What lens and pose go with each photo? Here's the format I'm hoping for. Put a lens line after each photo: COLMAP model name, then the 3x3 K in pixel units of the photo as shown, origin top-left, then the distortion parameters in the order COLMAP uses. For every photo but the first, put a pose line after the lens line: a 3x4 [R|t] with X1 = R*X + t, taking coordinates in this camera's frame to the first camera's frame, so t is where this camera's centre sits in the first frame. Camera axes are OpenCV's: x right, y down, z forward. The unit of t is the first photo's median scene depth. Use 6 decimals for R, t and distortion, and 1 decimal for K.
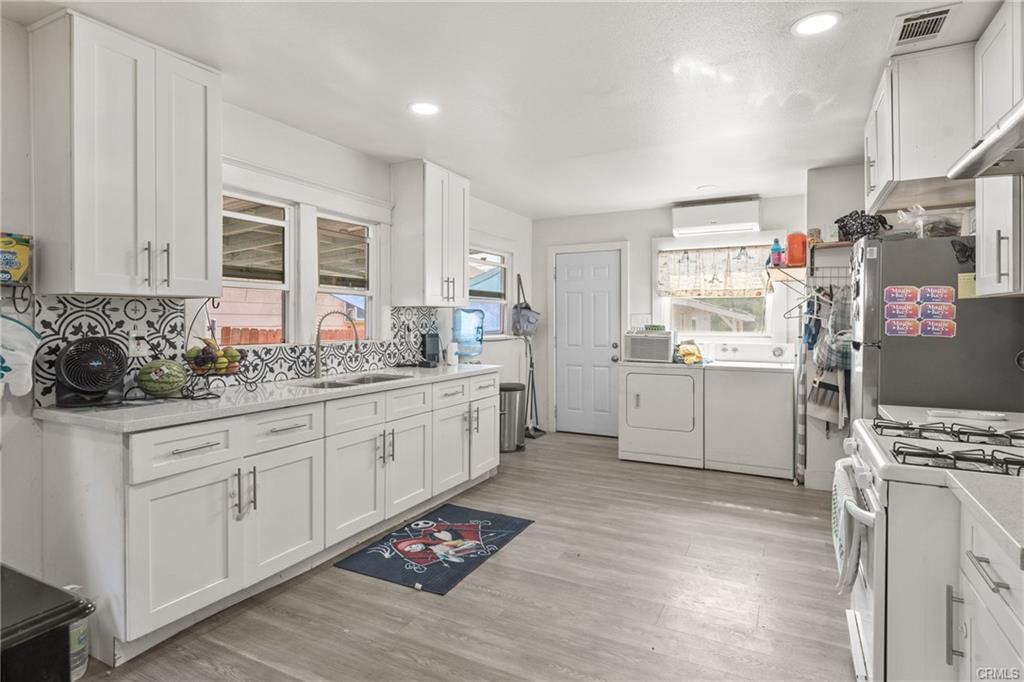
lens RADIAL K [[542.3, 0, 512.3], [0, 542.3, 321.6], [0, 0, 1]] dist [0.002838, -0.000896]
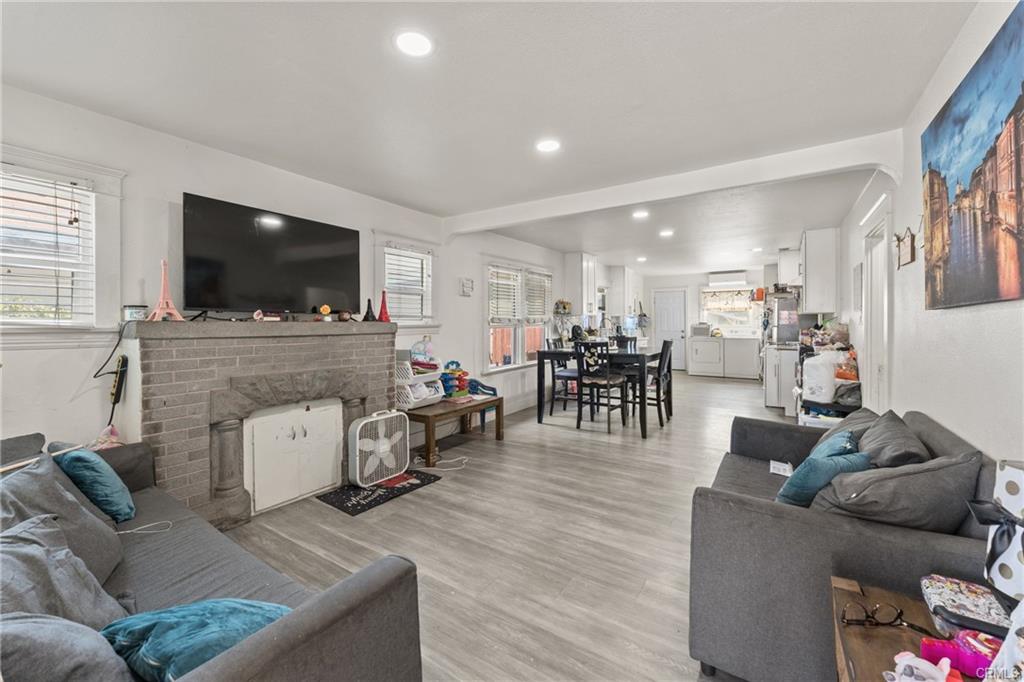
lens RADIAL K [[417.6, 0, 504.8], [0, 417.6, 323.2], [0, 0, 1]] dist [0.000009, 0.000178]
pose [[0.994049, -0.005483, -0.108792, -0.634958], [0.005984, 0.999973, 0.004285, -0.003307], [0.108766, -0.004910, 0.994055, -1.485600]]
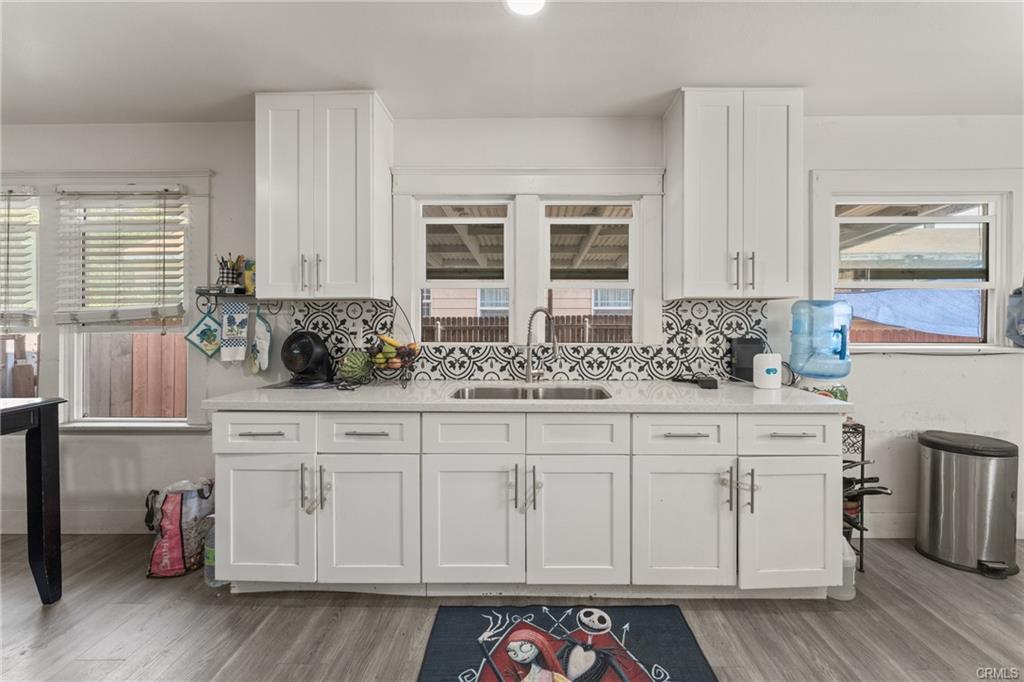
lens RADIAL K [[417.6, 0, 522.0], [0, 417.6, 320.5], [0, 0, 1]] dist [0.000009, 0.000178]
pose [[0.453021, -0.005537, -0.891482, 0.252789], [-0.001729, 0.999973, -0.007090, 0.005312], [0.891498, 0.004753, 0.453000, 0.662802]]
